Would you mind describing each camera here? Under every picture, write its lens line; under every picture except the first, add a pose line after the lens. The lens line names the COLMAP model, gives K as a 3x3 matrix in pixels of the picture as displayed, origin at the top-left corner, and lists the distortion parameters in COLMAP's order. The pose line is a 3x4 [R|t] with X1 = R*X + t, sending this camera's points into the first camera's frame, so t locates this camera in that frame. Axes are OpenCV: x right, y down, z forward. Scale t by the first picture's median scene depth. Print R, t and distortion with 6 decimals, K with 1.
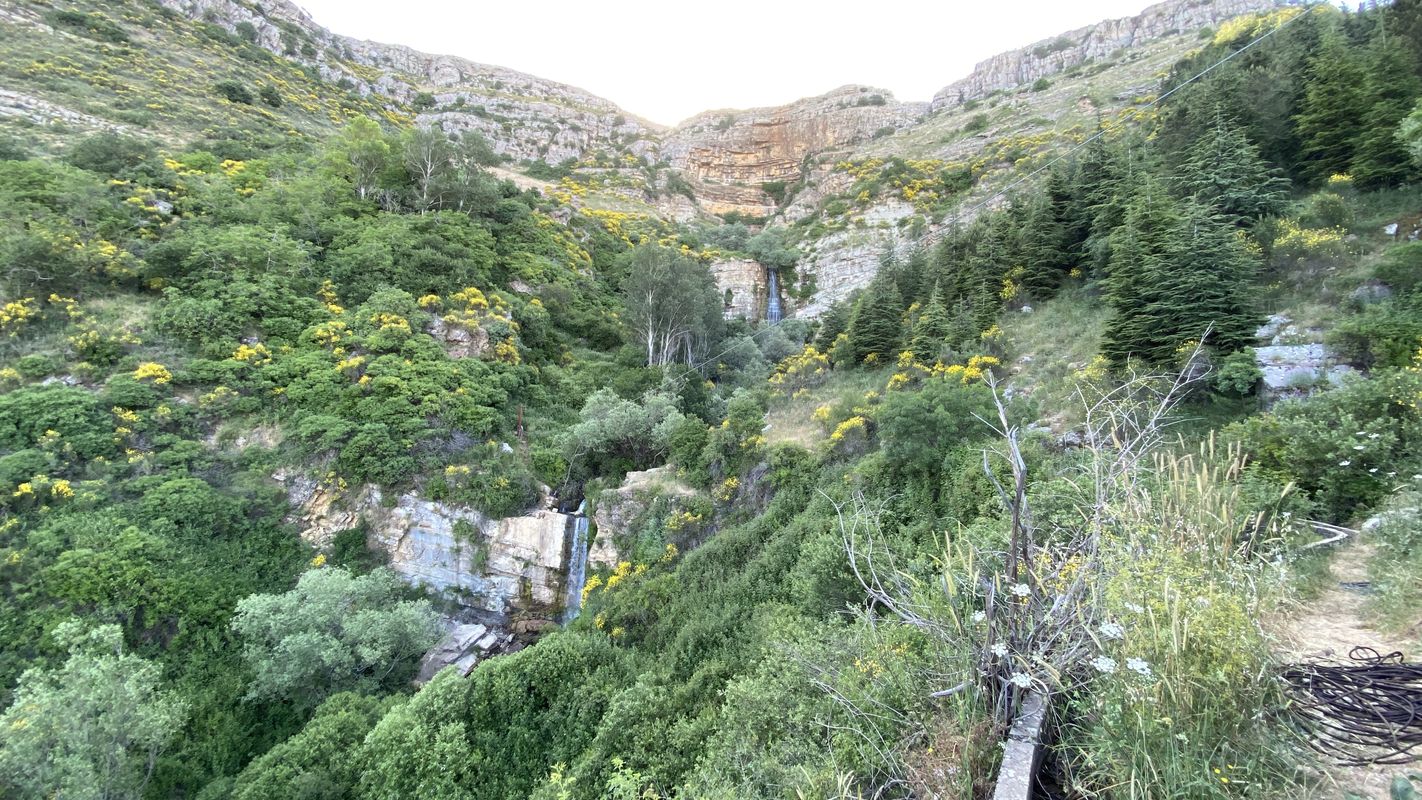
lens RADIAL K [[566.6, 0, 708.5], [0, 566.6, 395.2], [0, 0, 1]] dist [0.033117, -0.023826]
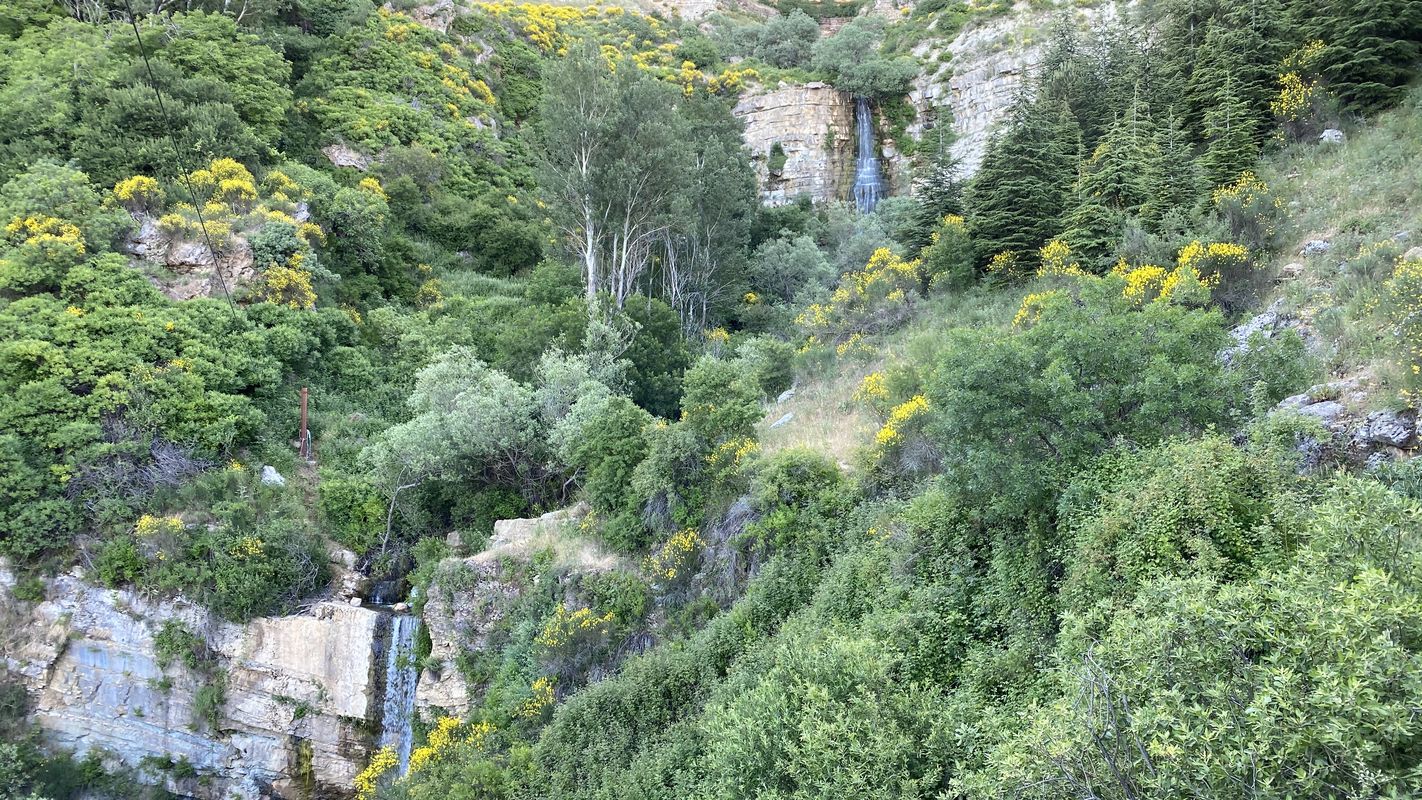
lens RADIAL K [[1075.7, 0, 705.8], [0, 1075.7, 392.7], [0, 0, 1]] dist [0.035233, -0.062134]
pose [[0.997138, -0.033119, -0.067961, 0.086706], [0.035314, 0.998884, 0.031362, 0.004062], [0.066846, -0.033672, 0.997195, 0.087072]]
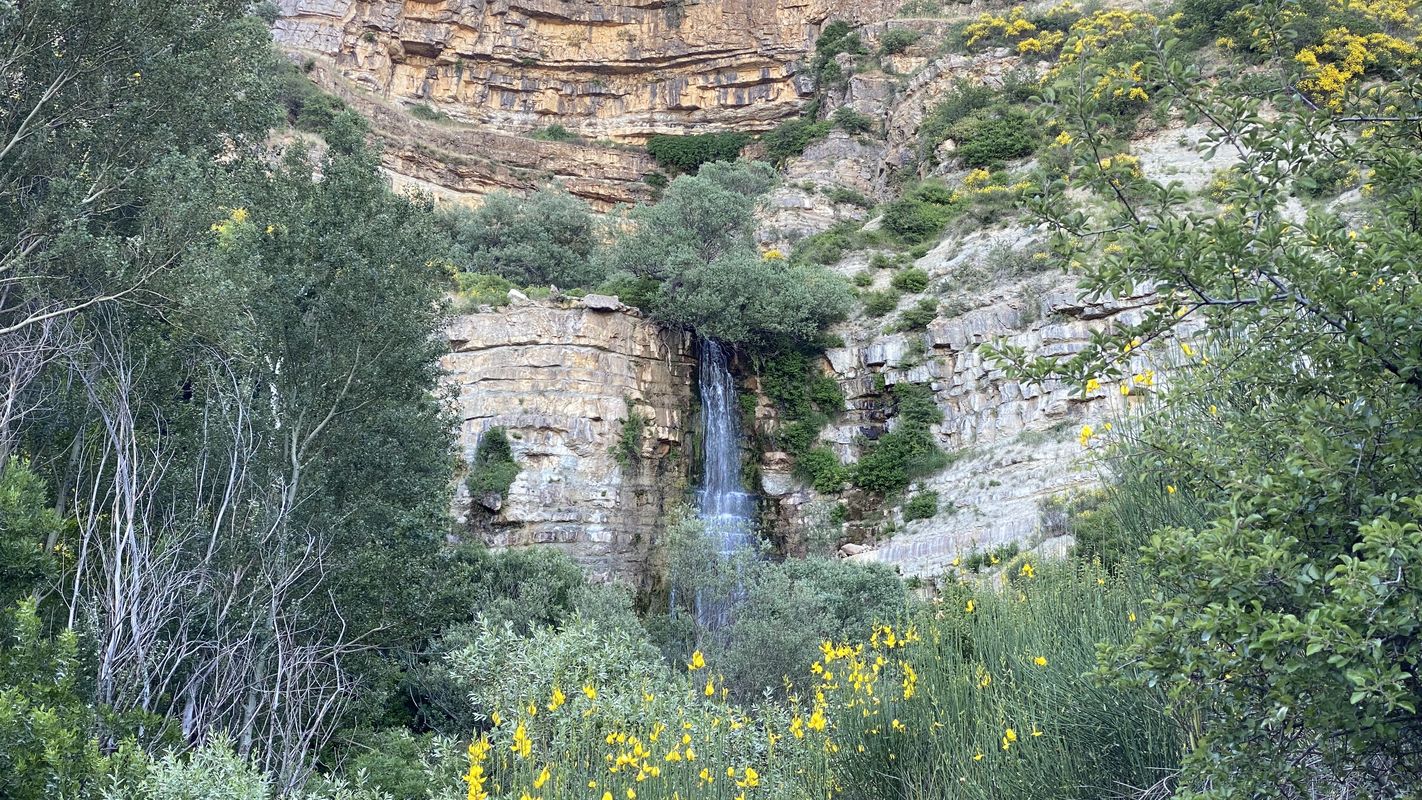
lens RADIAL K [[2098.9, 0, 686.9], [0, 2098.9, 376.7], [0, 0, 1]] dist [0.133290, -0.022731]
pose [[0.991971, 0.046748, 0.117505, 0.043924], [-0.008488, 0.951685, -0.306958, 0.038739], [-0.126177, 0.303496, 0.944441, 0.873370]]
